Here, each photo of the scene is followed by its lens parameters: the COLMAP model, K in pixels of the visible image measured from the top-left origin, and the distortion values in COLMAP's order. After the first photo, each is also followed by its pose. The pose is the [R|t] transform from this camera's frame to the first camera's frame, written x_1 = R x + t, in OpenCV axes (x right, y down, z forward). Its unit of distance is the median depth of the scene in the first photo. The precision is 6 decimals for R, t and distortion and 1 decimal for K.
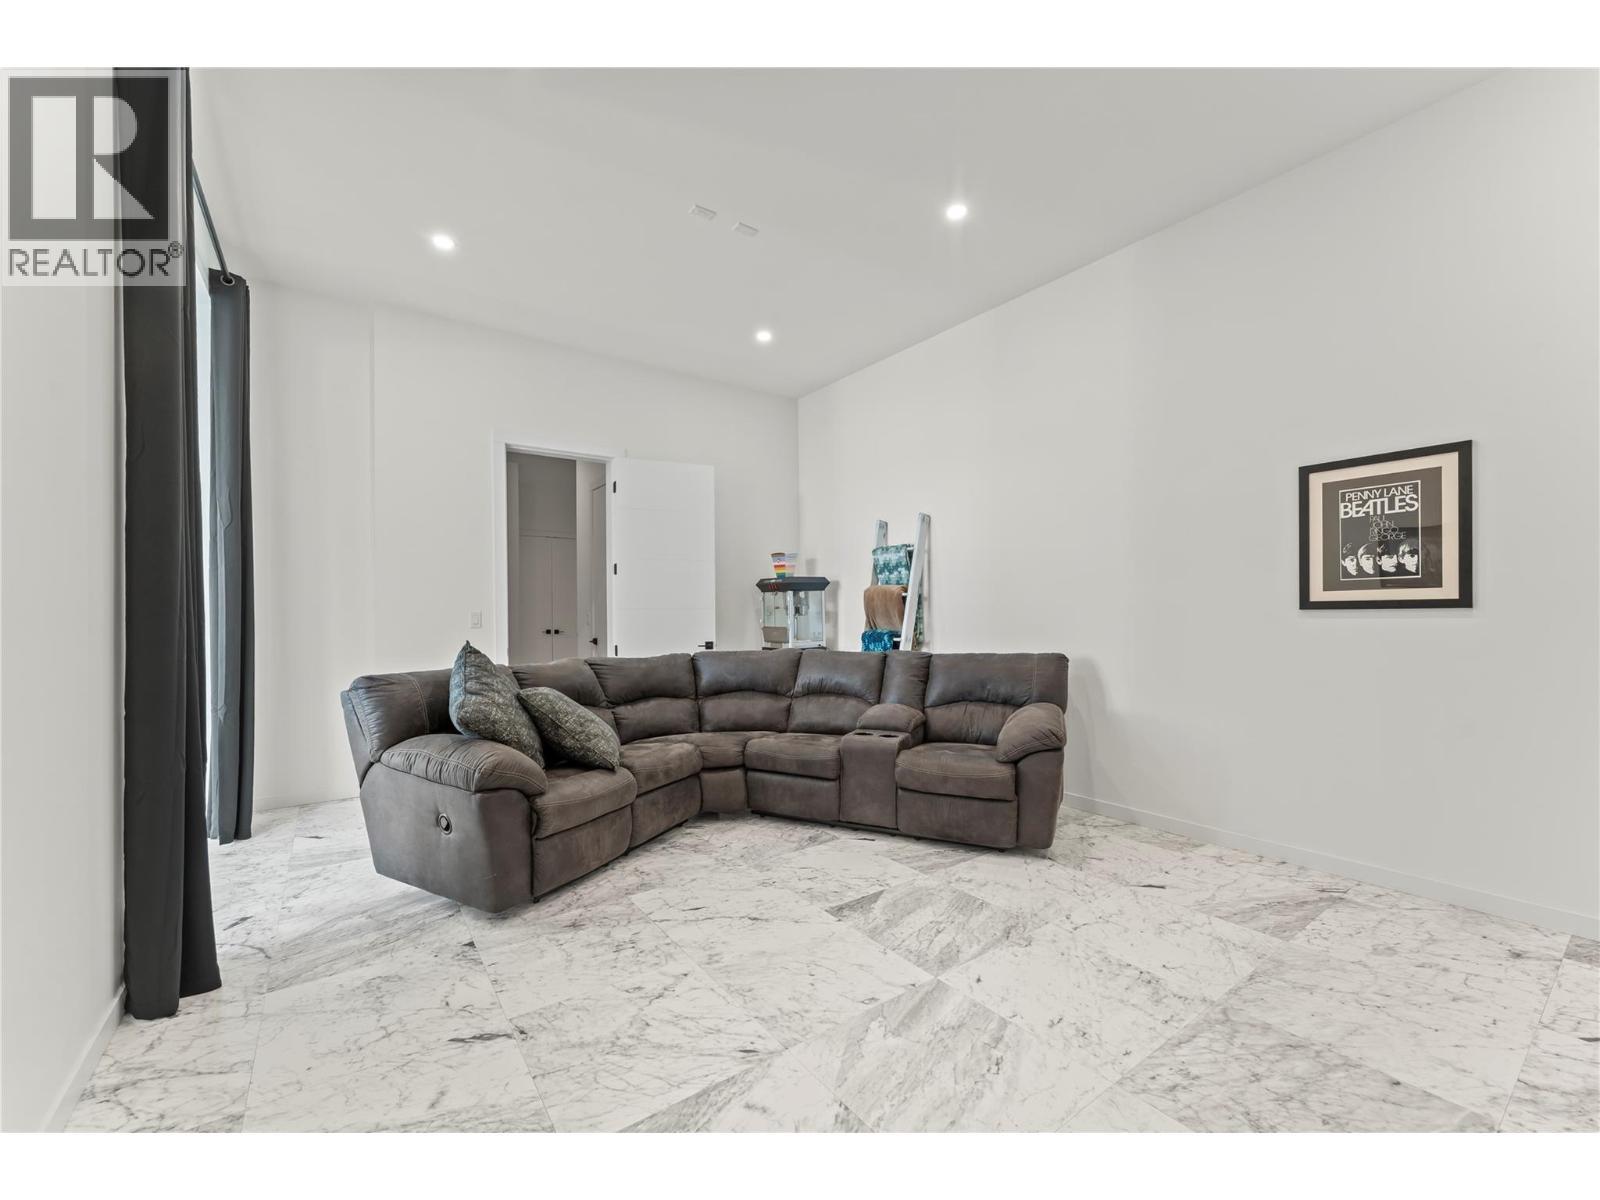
lens RADIAL K [[636.0, 0, 792.8], [0, 636.0, 610.0], [0, 0, 1]] dist [0.000089, -0.000319]
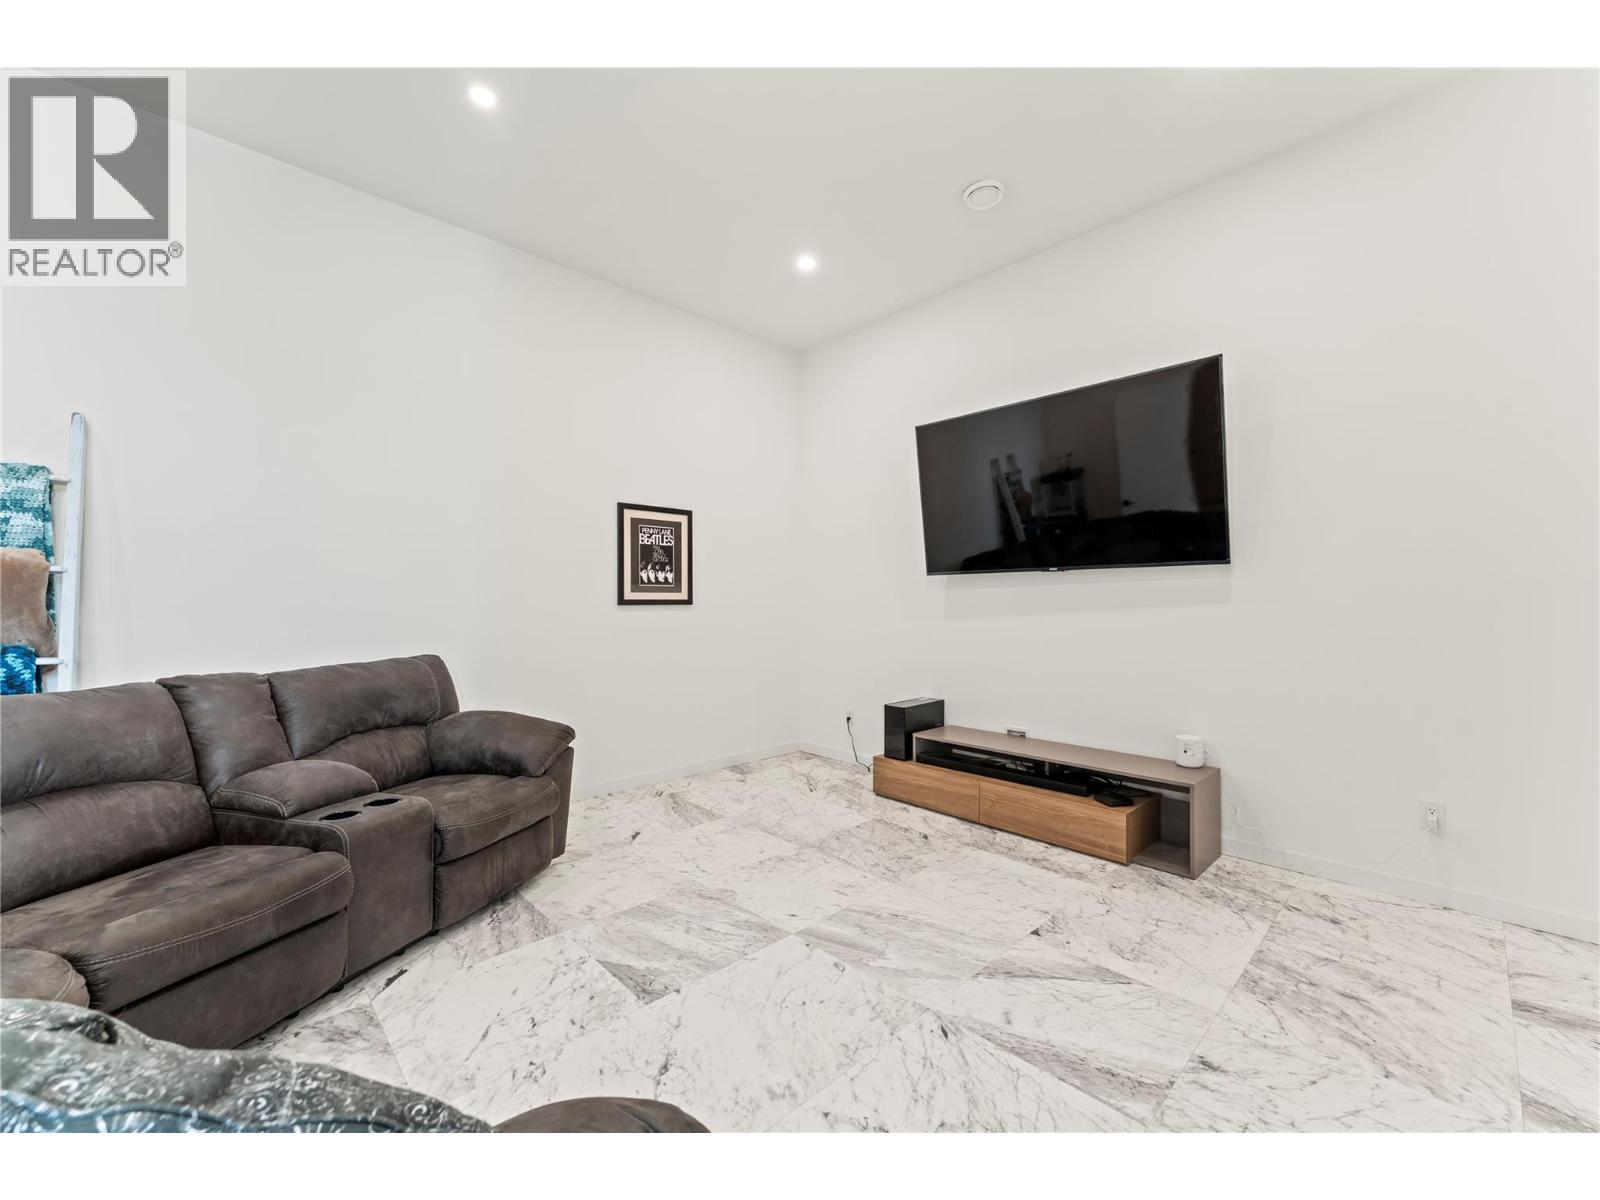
lens RADIAL K [[636.0, 0, 792.3], [0, 636.0, 601.6], [0, 0, 1]] dist [0.000089, -0.000319]
pose [[-0.126583, 0.011591, 0.991888, -0.685423], [-0.003363, 0.999921, -0.012114, 0.007618], [-0.991950, -0.004870, -0.126534, 0.885903]]
